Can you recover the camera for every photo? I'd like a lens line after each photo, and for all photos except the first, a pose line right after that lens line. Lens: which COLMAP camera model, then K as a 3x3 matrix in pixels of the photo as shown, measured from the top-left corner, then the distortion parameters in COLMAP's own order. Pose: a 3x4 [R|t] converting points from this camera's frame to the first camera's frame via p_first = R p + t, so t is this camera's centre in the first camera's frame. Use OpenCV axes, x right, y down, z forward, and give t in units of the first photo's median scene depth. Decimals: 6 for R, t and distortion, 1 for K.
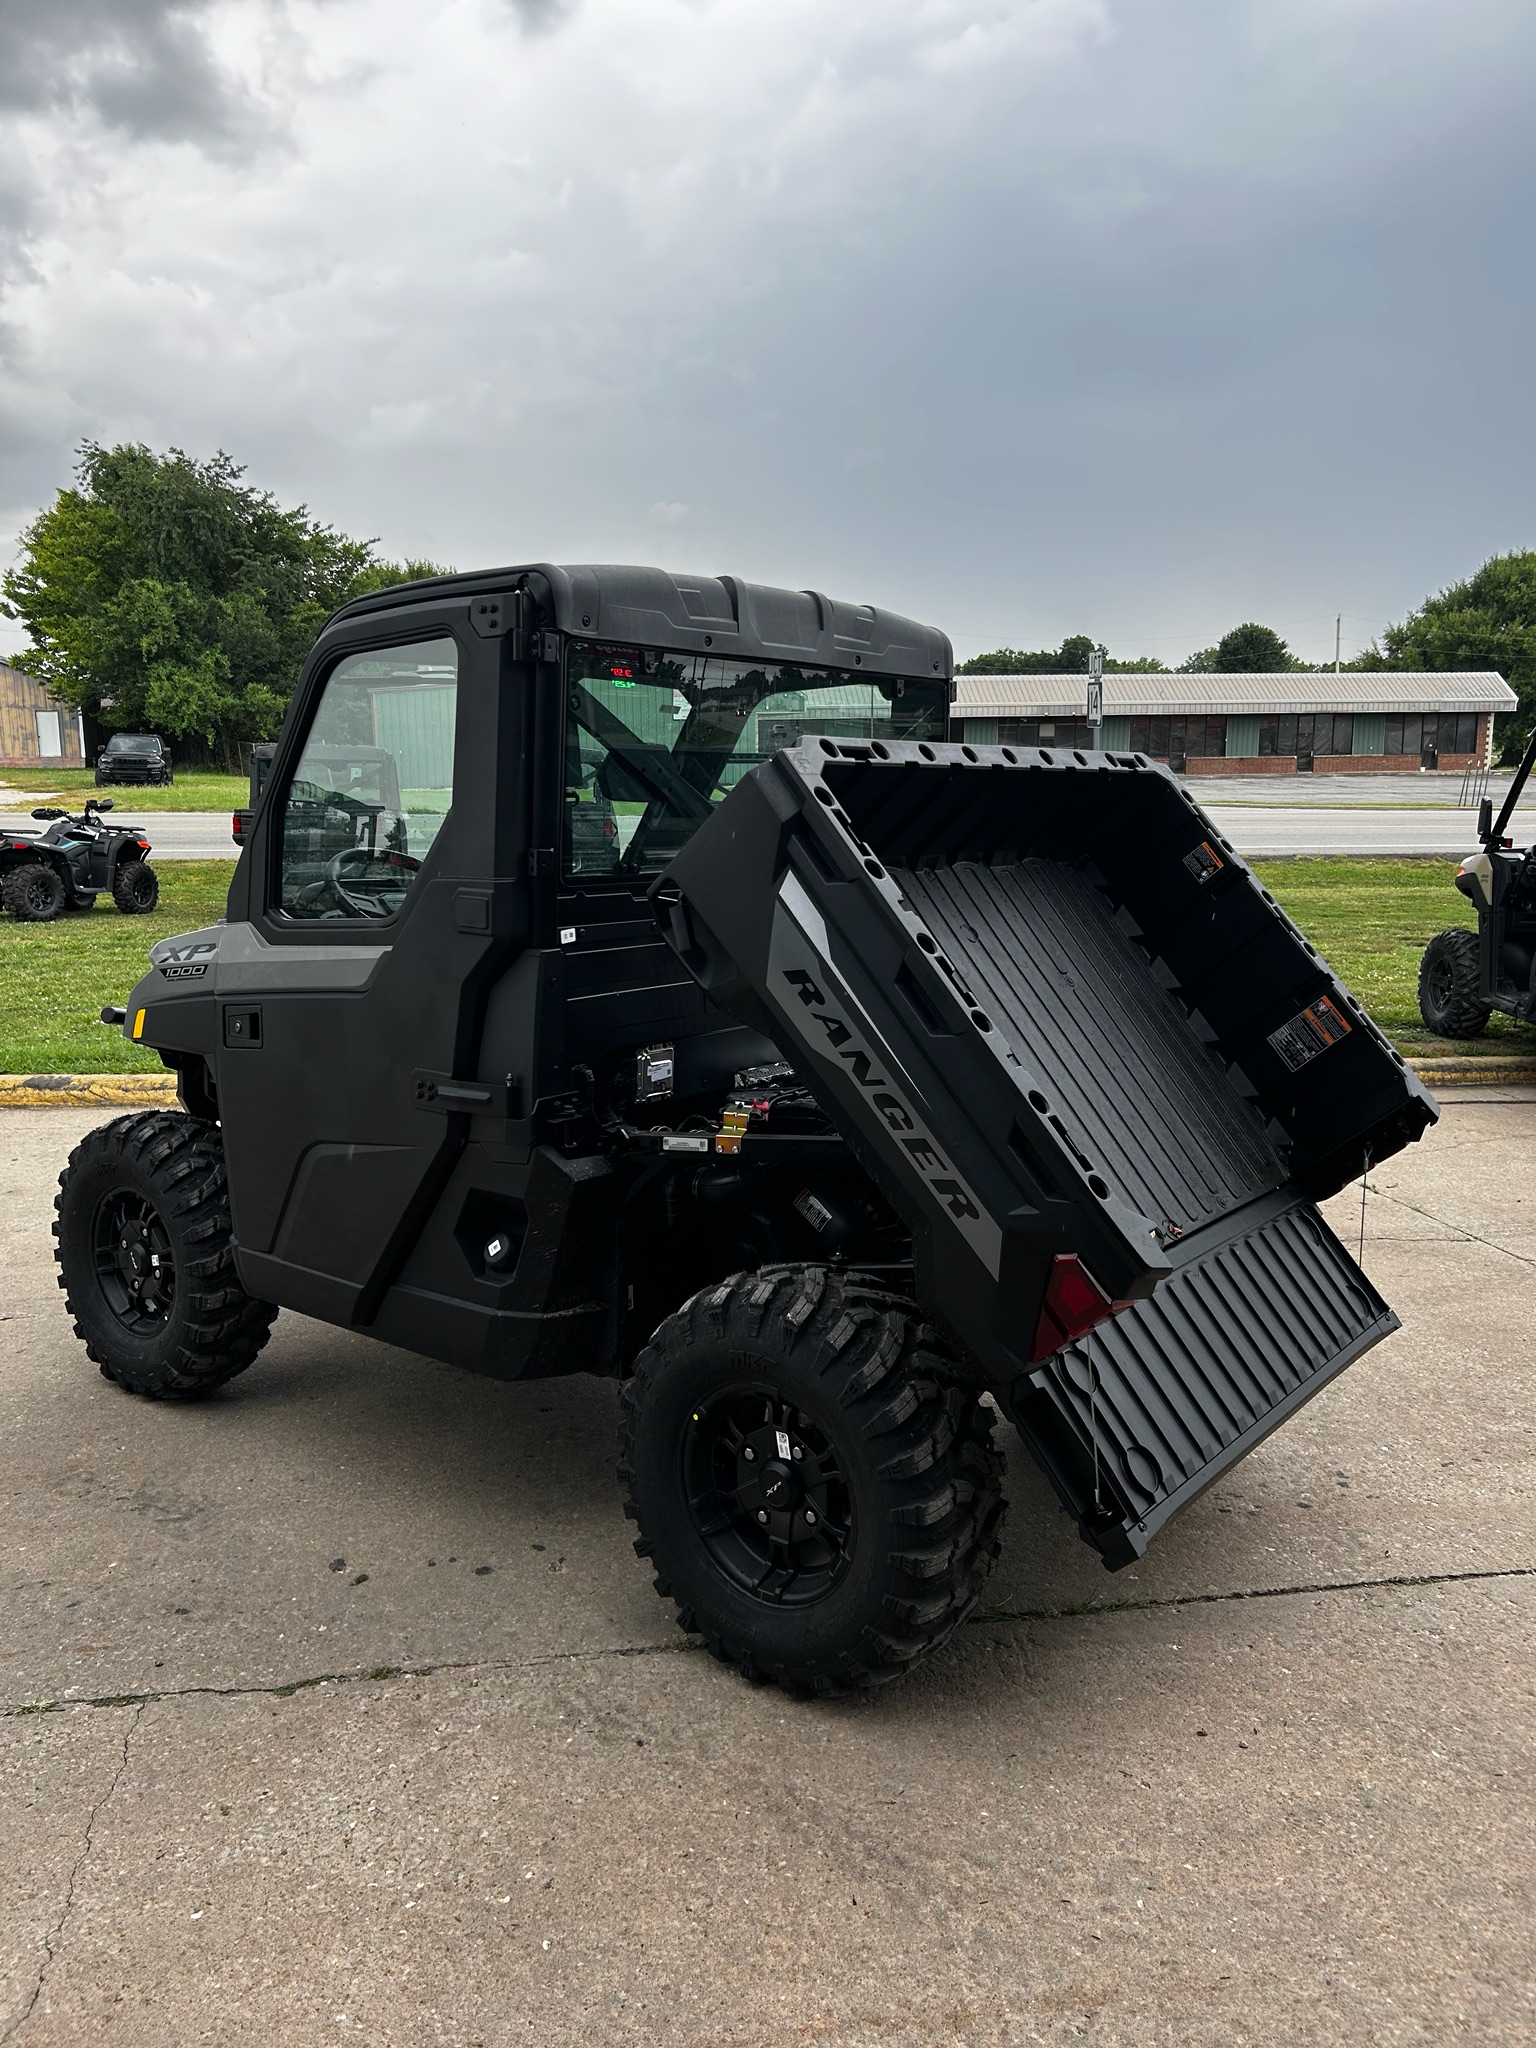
lens RADIAL K [[1534.0, 0, 768.0], [0, 1534.0, 1024.0], [0, 0, 1]] dist [0.020020, -0.010482]
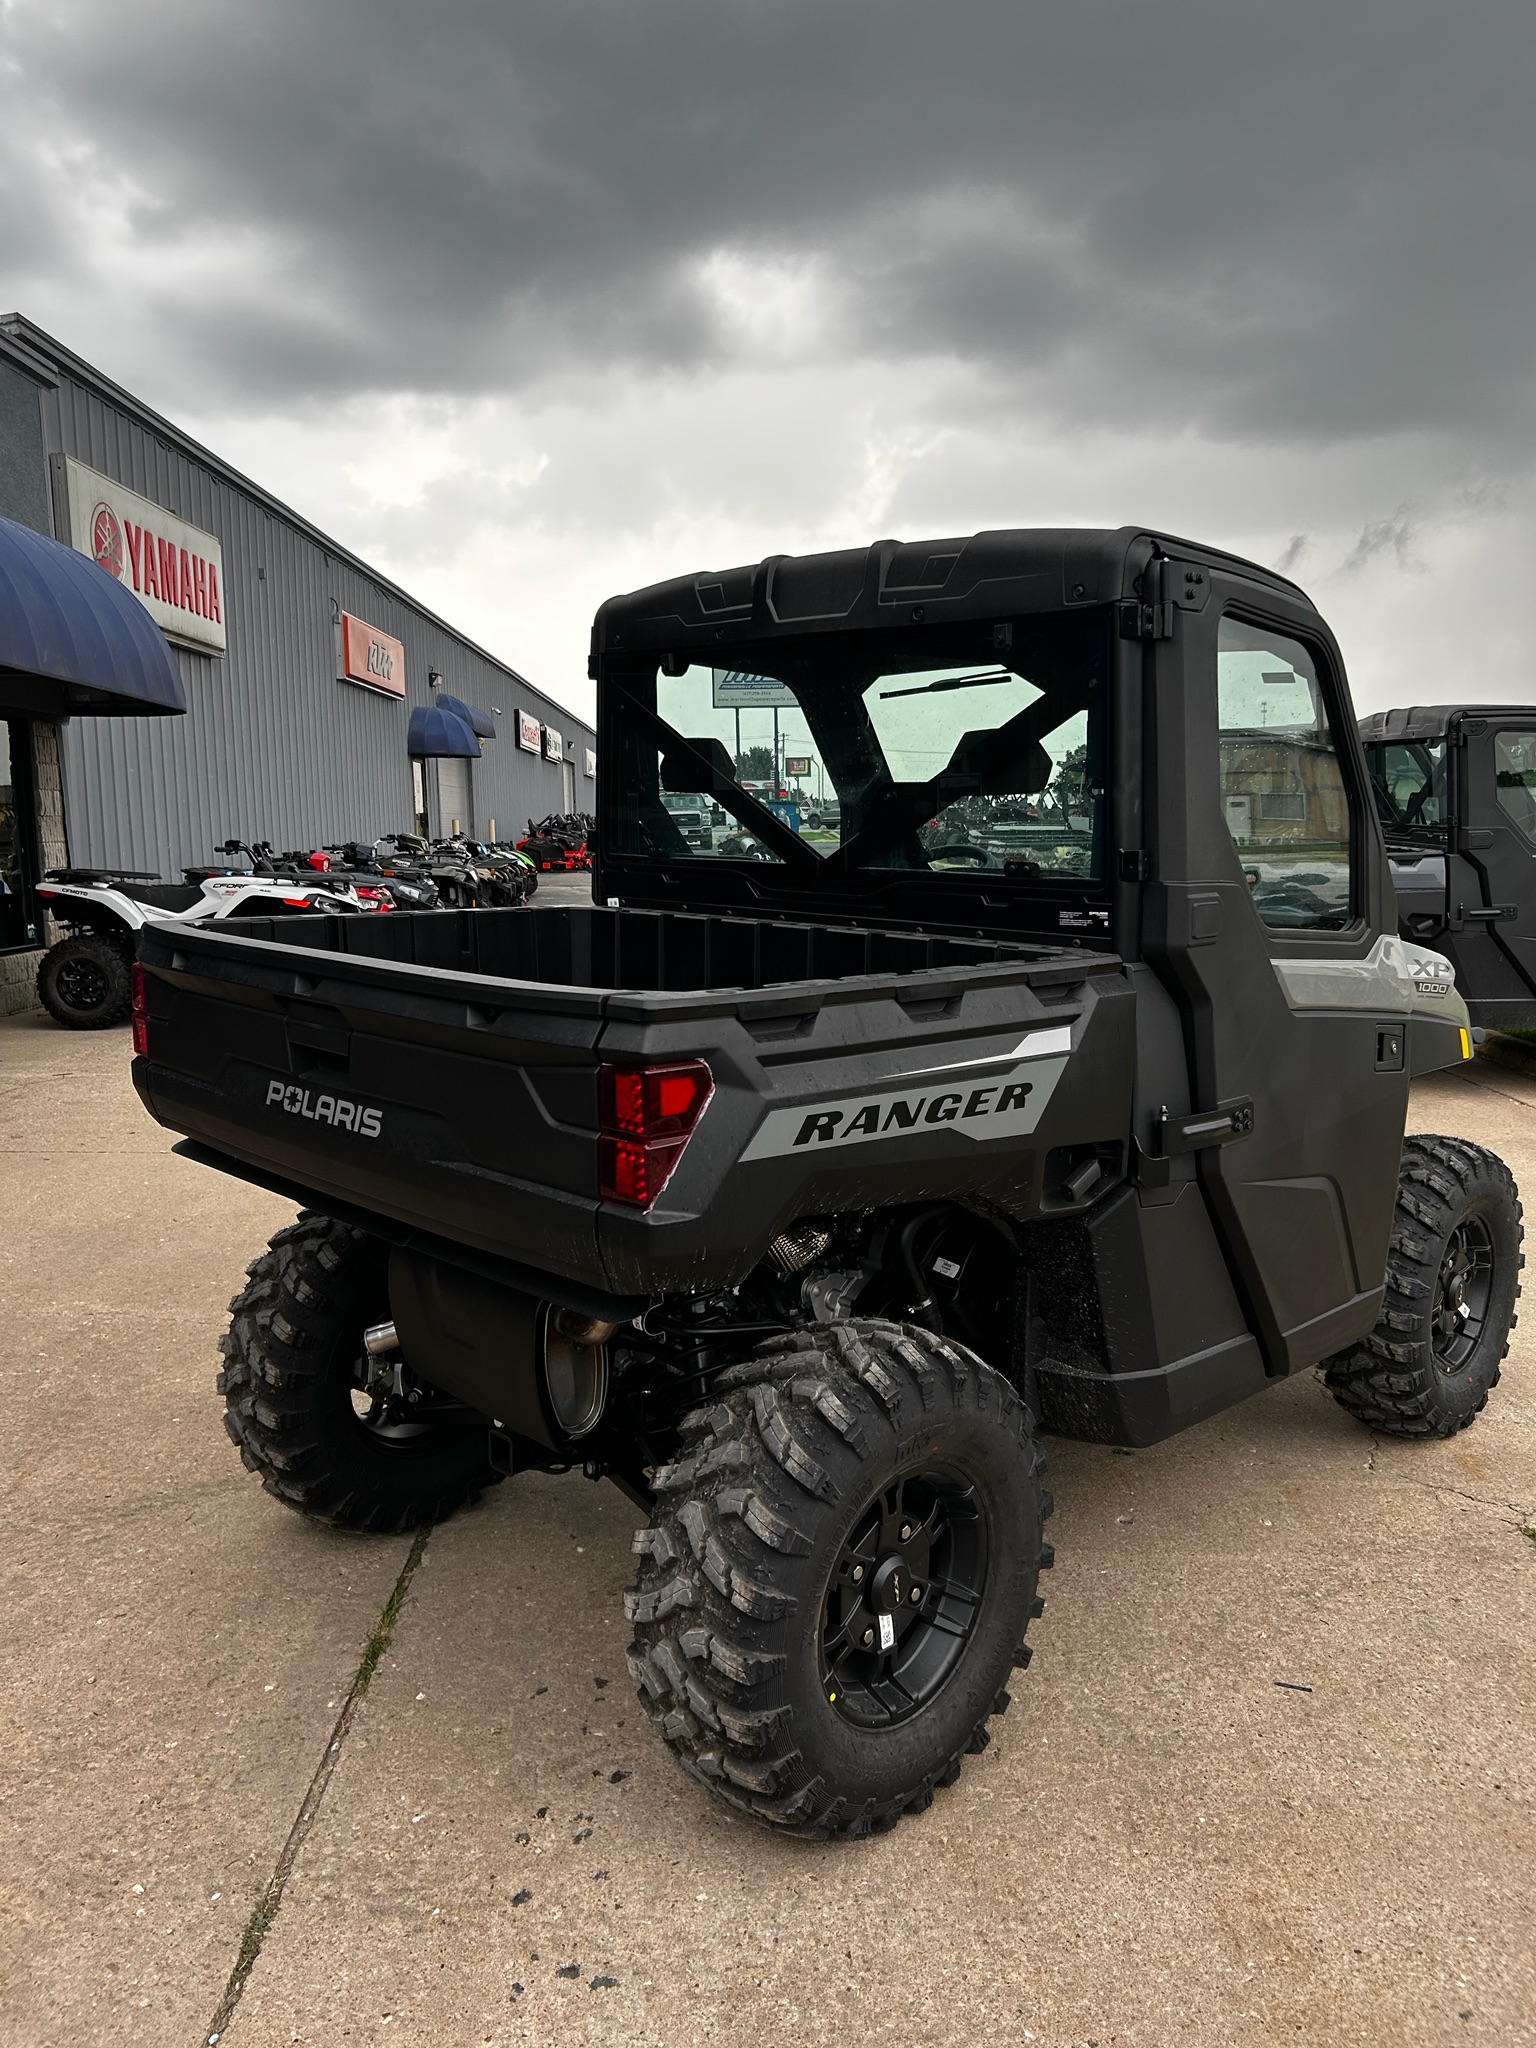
lens RADIAL K [[1527.4, 0, 782.3], [0, 1527.4, 1015.8], [0, 0, 1]] dist [0.024715, -0.032062]
pose [[-0.120641, 0.130159, -0.984126, 0.906878], [-0.161501, 0.975586, 0.148827, -0.149855], [0.979471, 0.176892, -0.096675, 1.102419]]
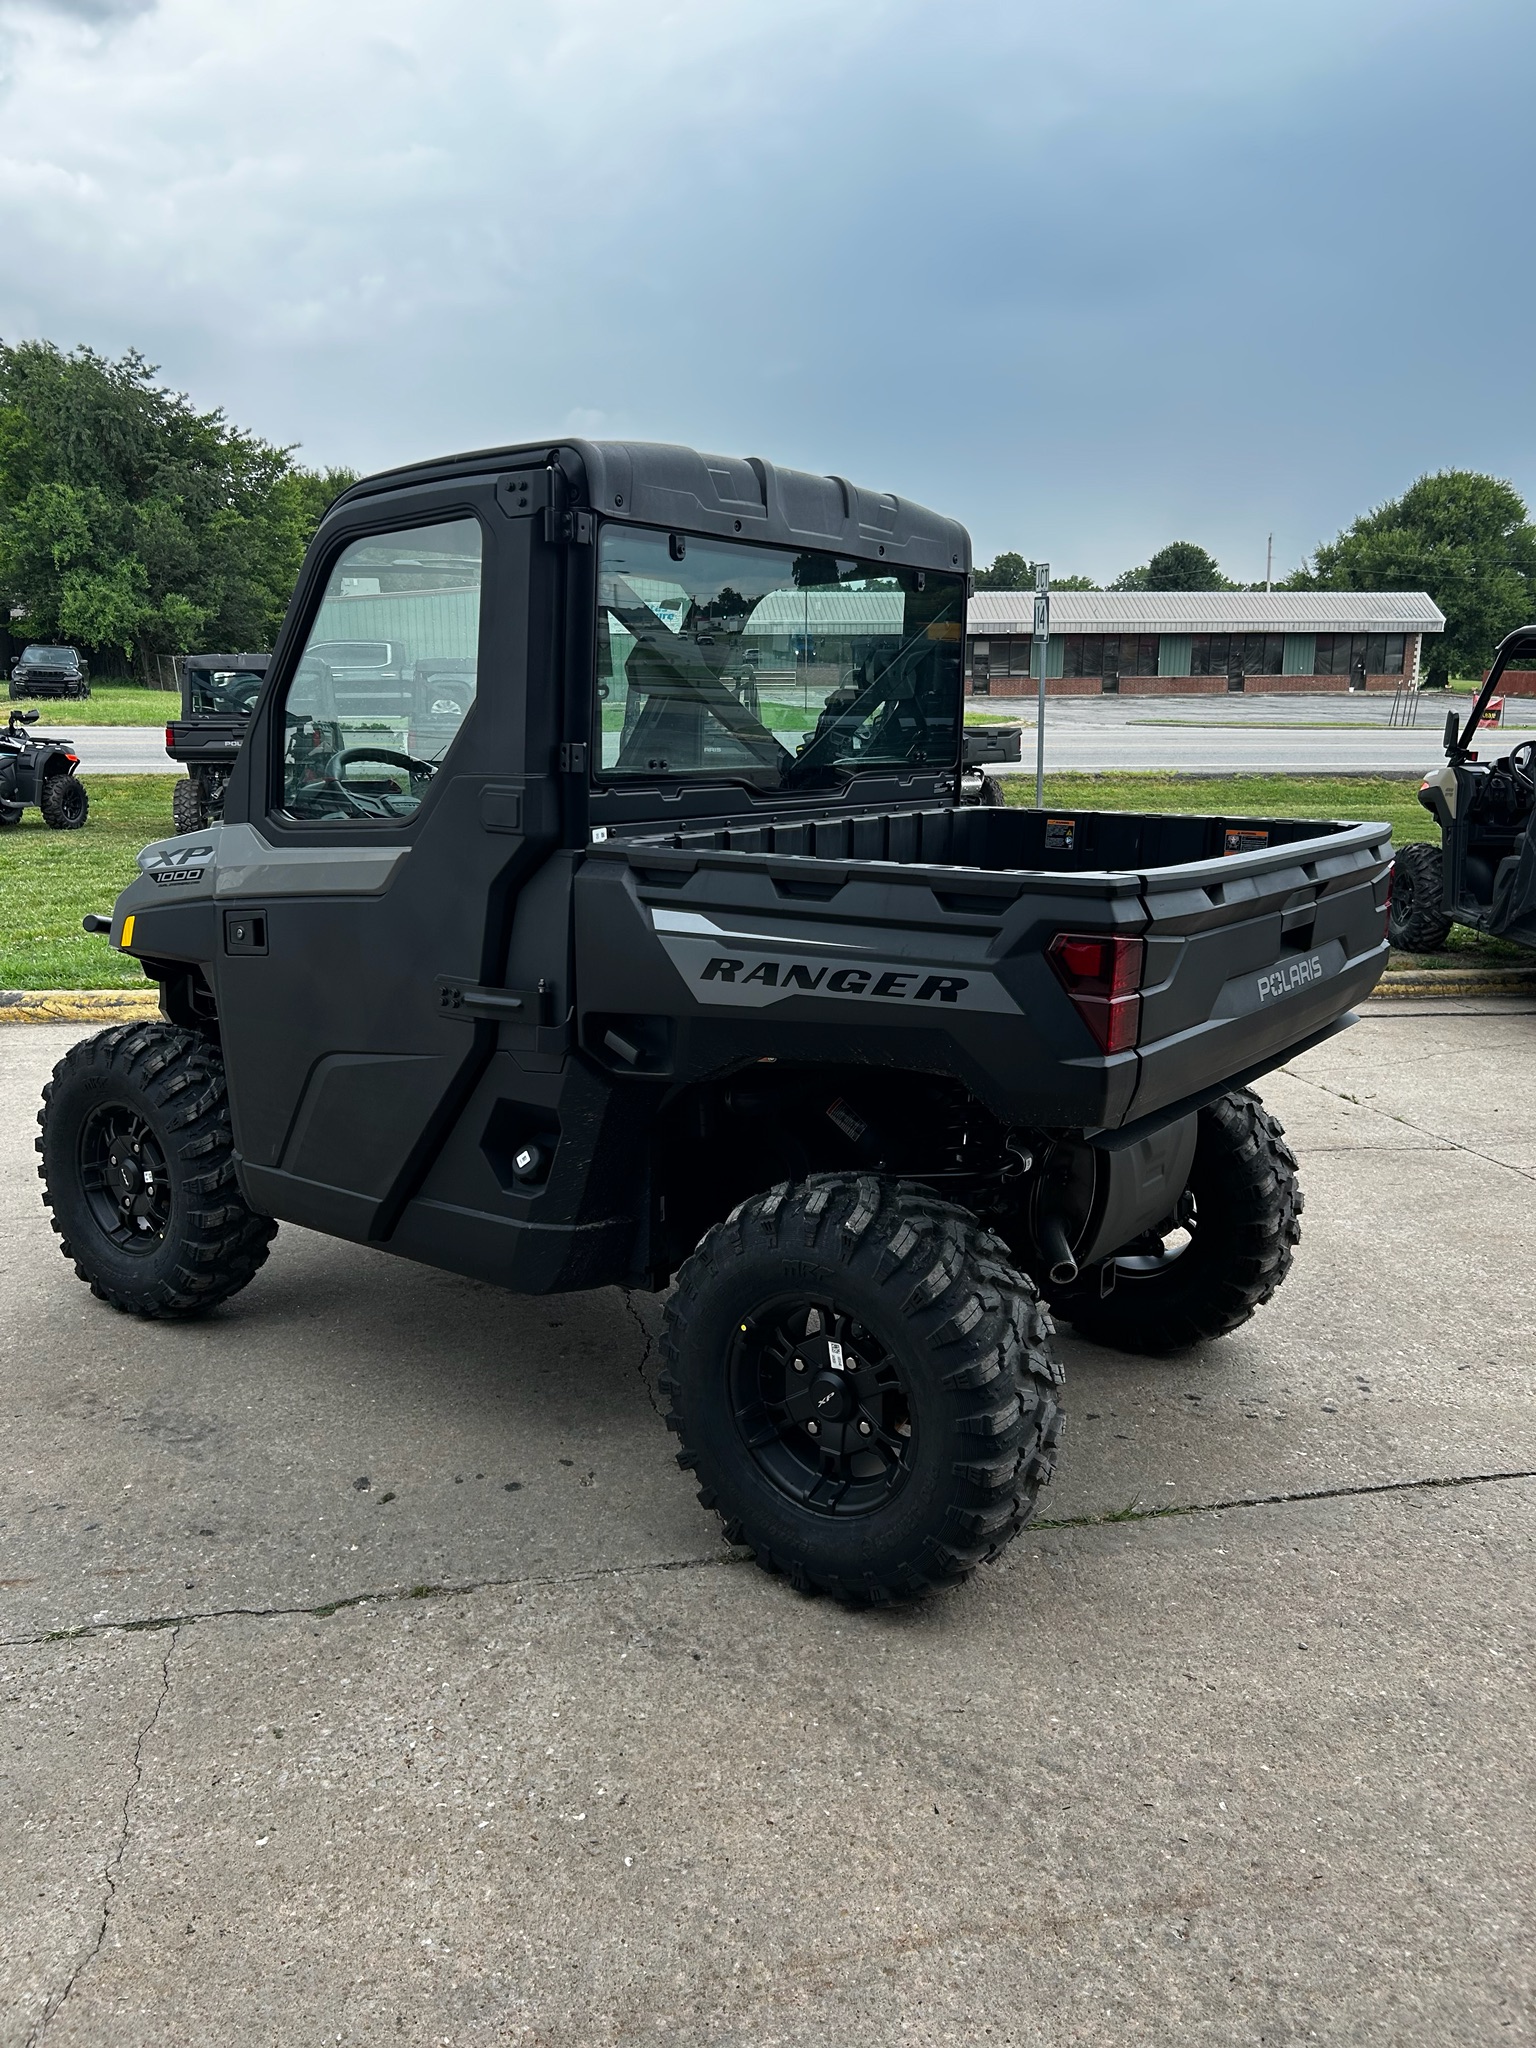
lens RADIAL K [[1533.3, 0, 760.8], [0, 1533.3, 1019.8], [0, 0, 1]] dist [0.015924, -0.001955]
pose [[0.999177, -0.003587, 0.040404, -0.060334], [0.001604, 0.998797, 0.049007, 0.009655], [-0.040531, -0.048902, 0.997981, 0.029366]]
